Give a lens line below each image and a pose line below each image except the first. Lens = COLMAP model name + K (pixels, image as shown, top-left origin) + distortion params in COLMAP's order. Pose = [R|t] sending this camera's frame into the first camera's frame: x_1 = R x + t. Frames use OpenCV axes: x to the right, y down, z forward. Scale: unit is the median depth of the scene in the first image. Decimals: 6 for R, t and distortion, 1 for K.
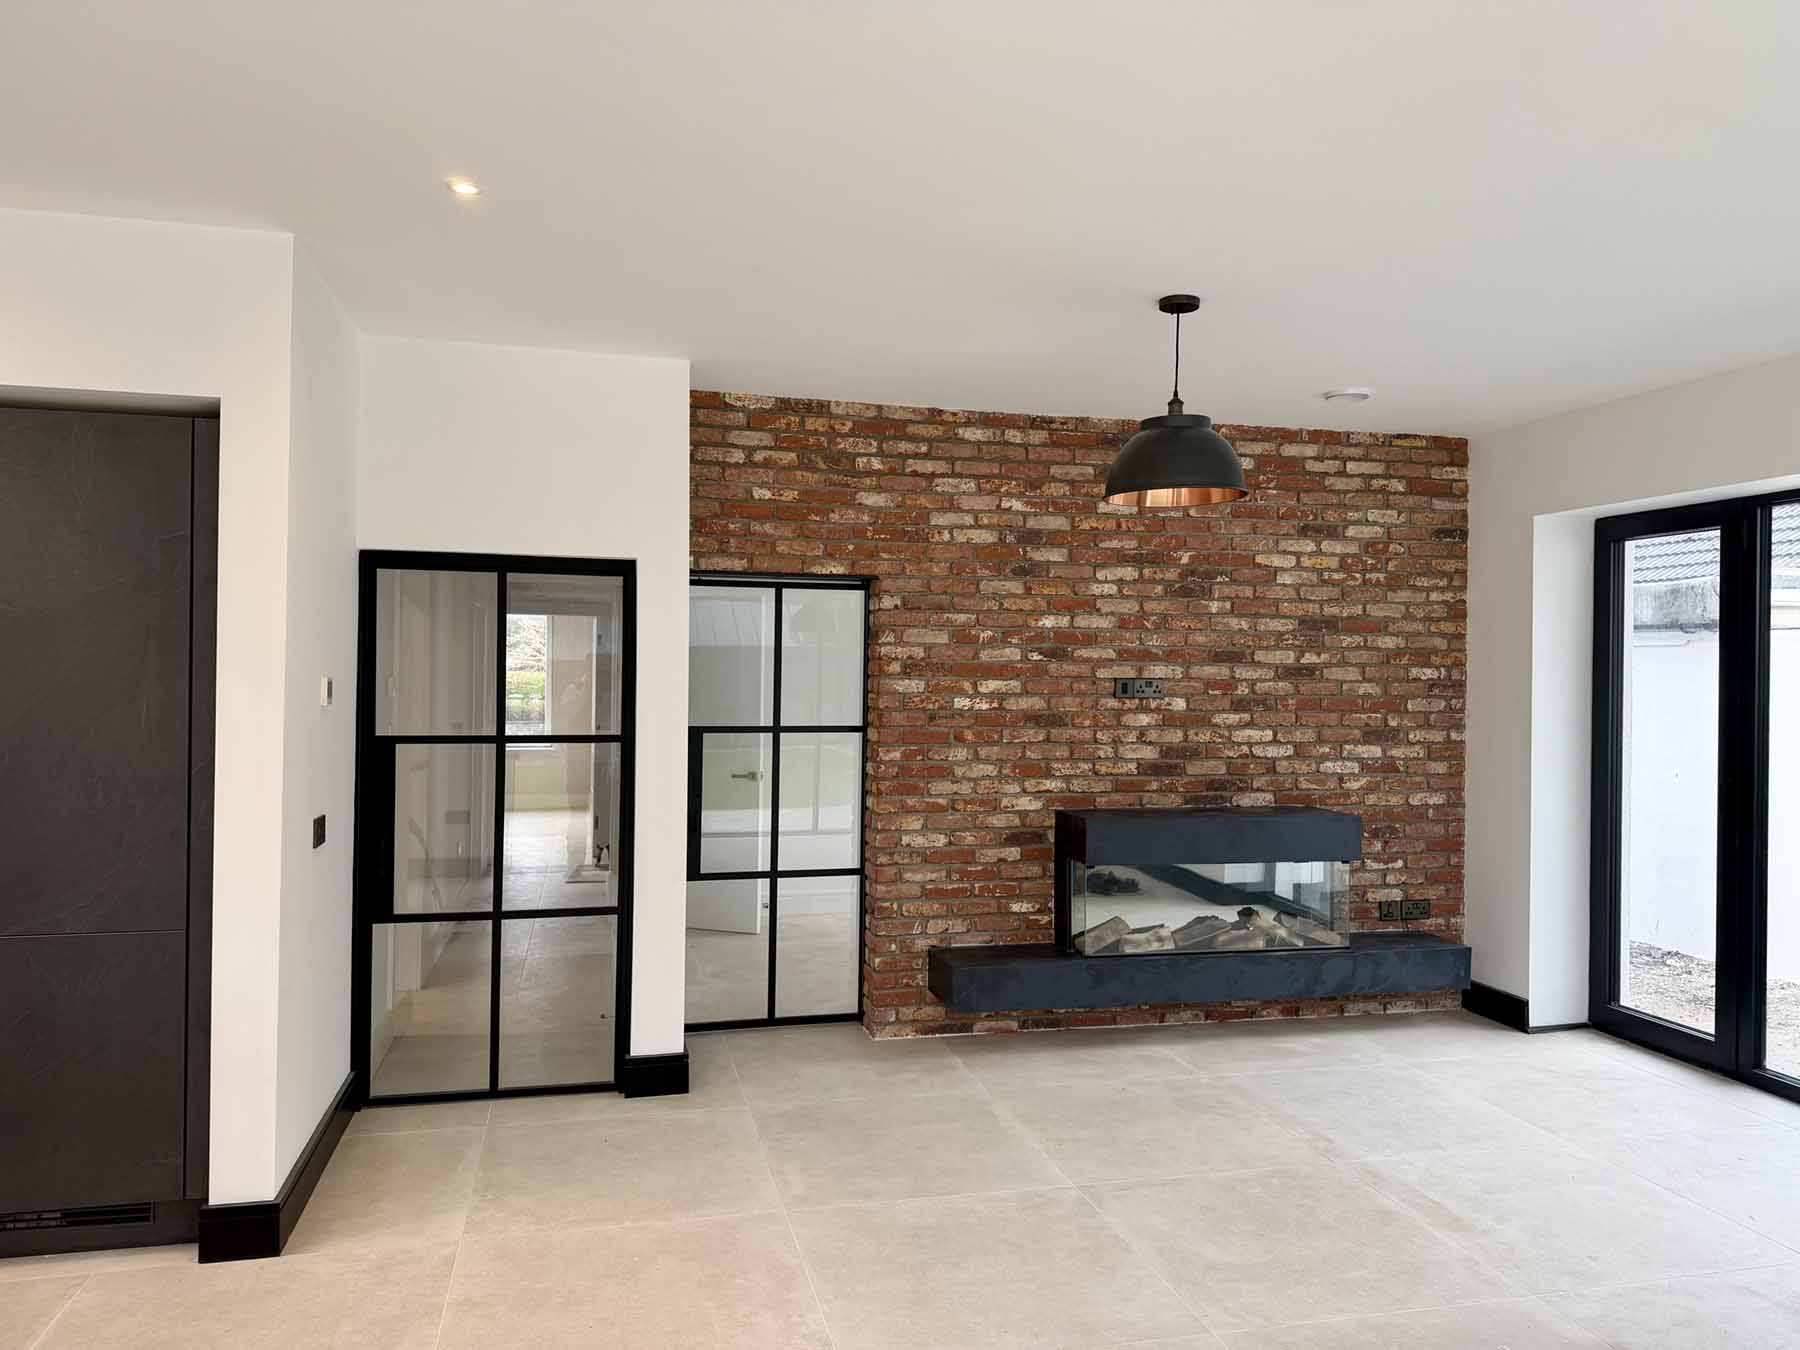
lens RADIAL K [[1270.3, 0, 902.7], [0, 1270.3, 670.7], [0, 0, 1]] dist [0.031307, -0.013554]
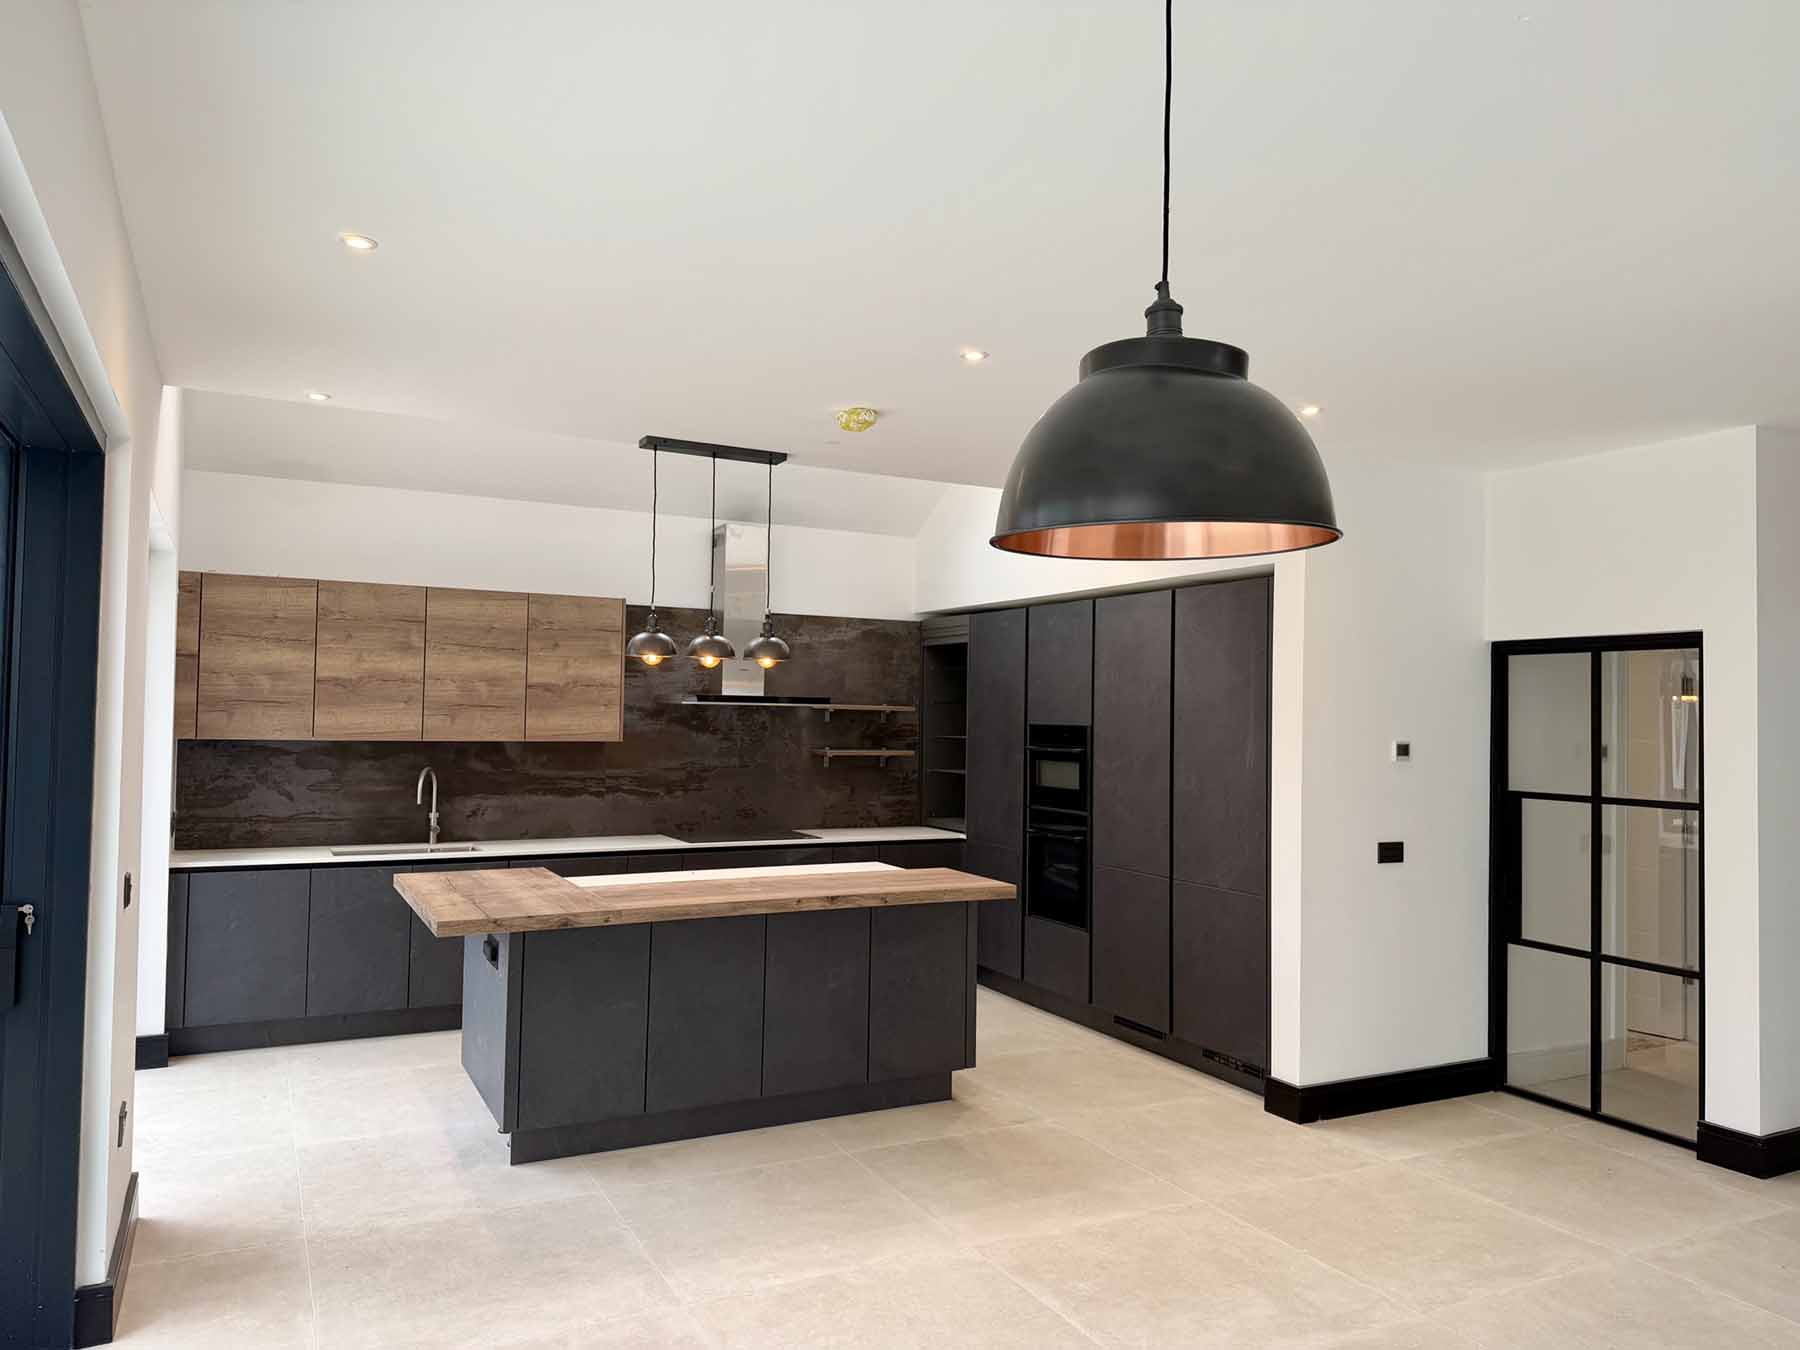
lens RADIAL K [[1270.3, 0, 904.8], [0, 1270.3, 667.2], [0, 0, 1]] dist [0.031307, -0.013554]
pose [[0.244122, -0.048102, -0.968551, 0.740189], [-0.011599, 0.998553, -0.052516, 0.003877], [0.969675, 0.024055, 0.243211, 0.146053]]
